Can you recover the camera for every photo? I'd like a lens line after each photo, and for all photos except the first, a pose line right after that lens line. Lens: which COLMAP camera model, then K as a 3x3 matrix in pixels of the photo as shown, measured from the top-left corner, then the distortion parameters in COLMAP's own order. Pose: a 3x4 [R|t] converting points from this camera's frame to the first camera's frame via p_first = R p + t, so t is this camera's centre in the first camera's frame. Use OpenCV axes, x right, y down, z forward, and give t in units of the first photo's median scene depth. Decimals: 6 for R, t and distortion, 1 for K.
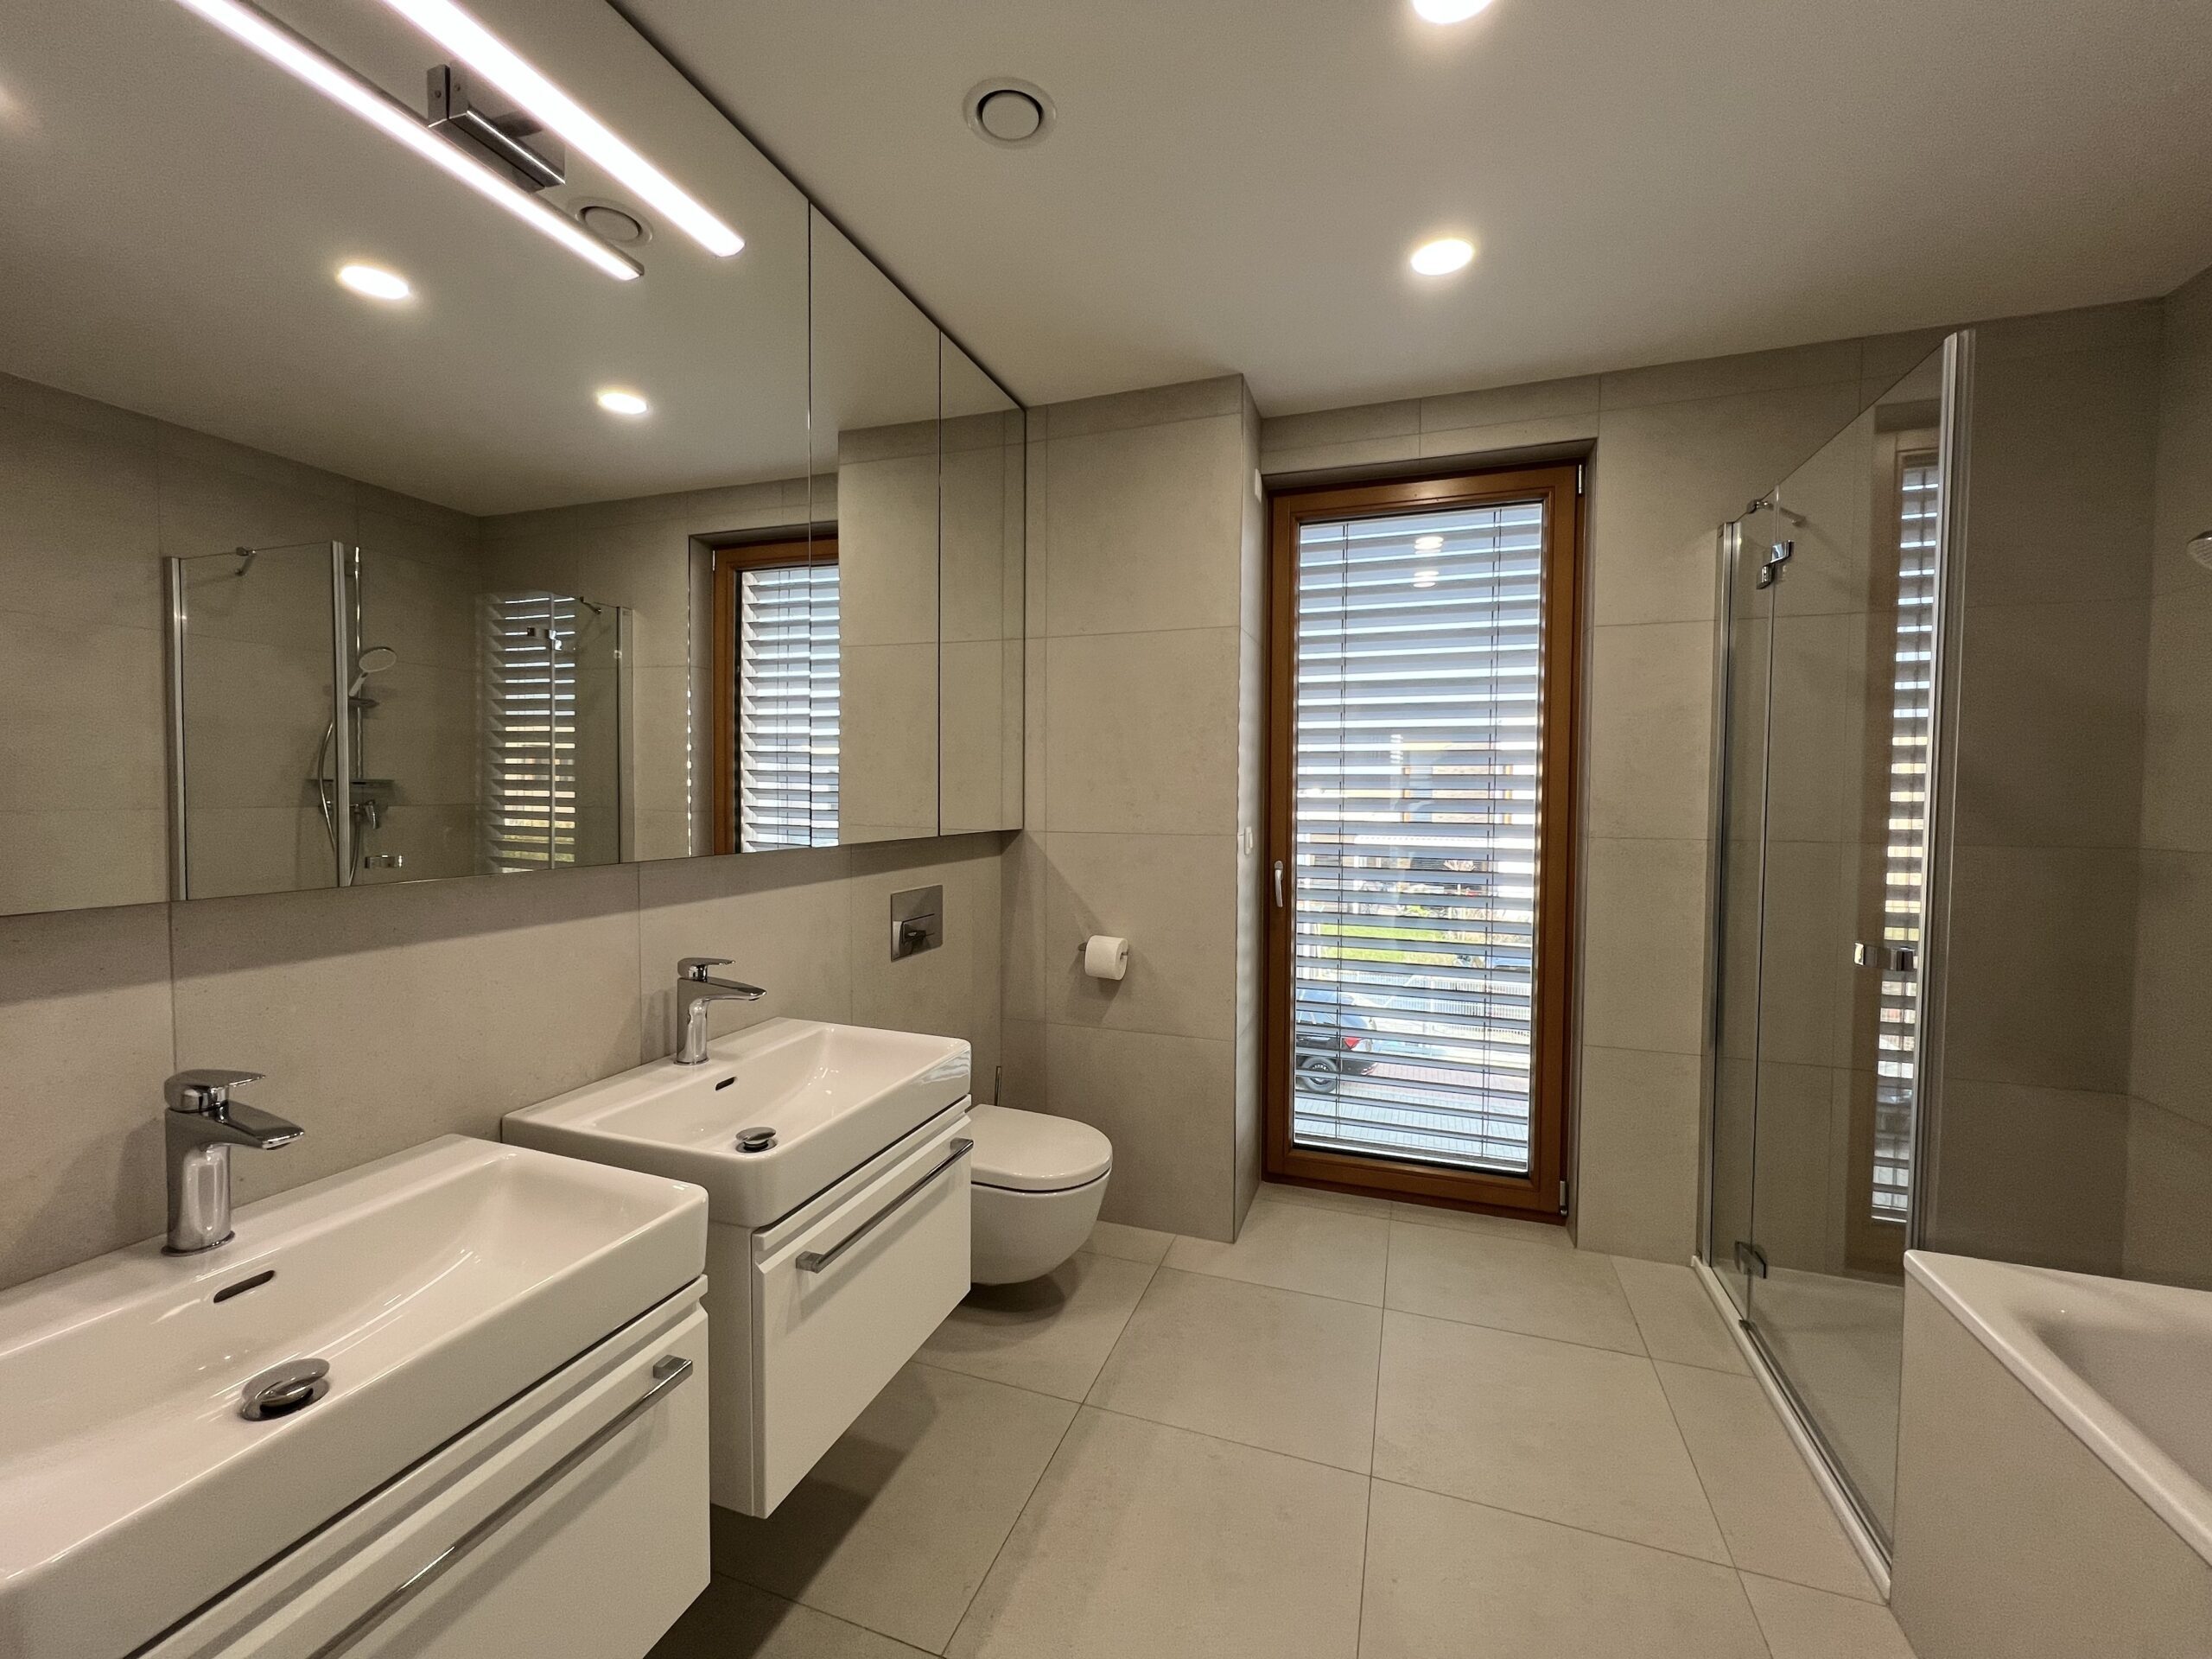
lens RADIAL K [[910.3, 0, 1093.8], [0, 910.3, 827.3], [0, 0, 1]] dist [-0.002214, -0.000288]
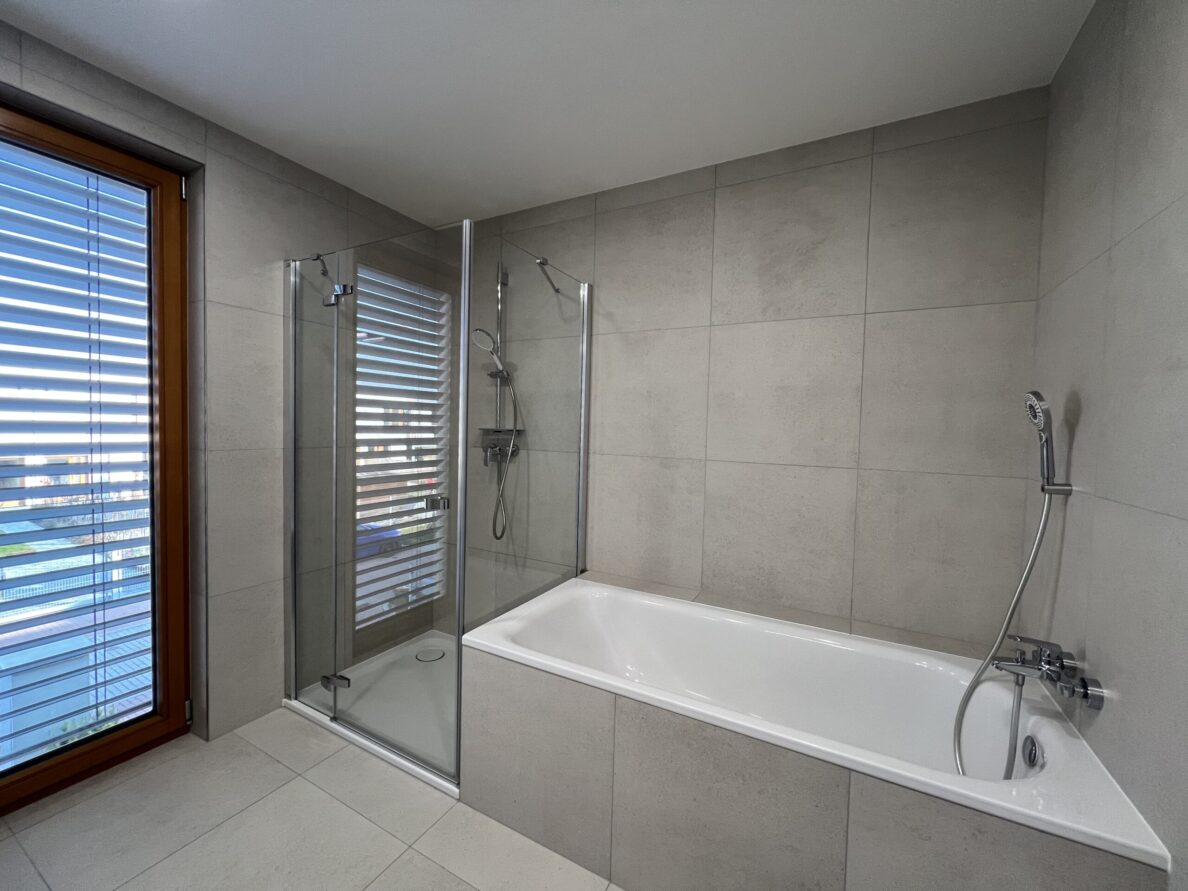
lens RADIAL K [[488.9, 0, 591.8], [0, 488.9, 444.0], [0, 0, 1]] dist [-0.002214, -0.000288]
pose [[0.143975, -0.040841, 0.988738, -0.119810], [0.010694, 0.999154, 0.039714, -0.023812], [-0.989524, 0.004856, 0.144290, 0.304410]]
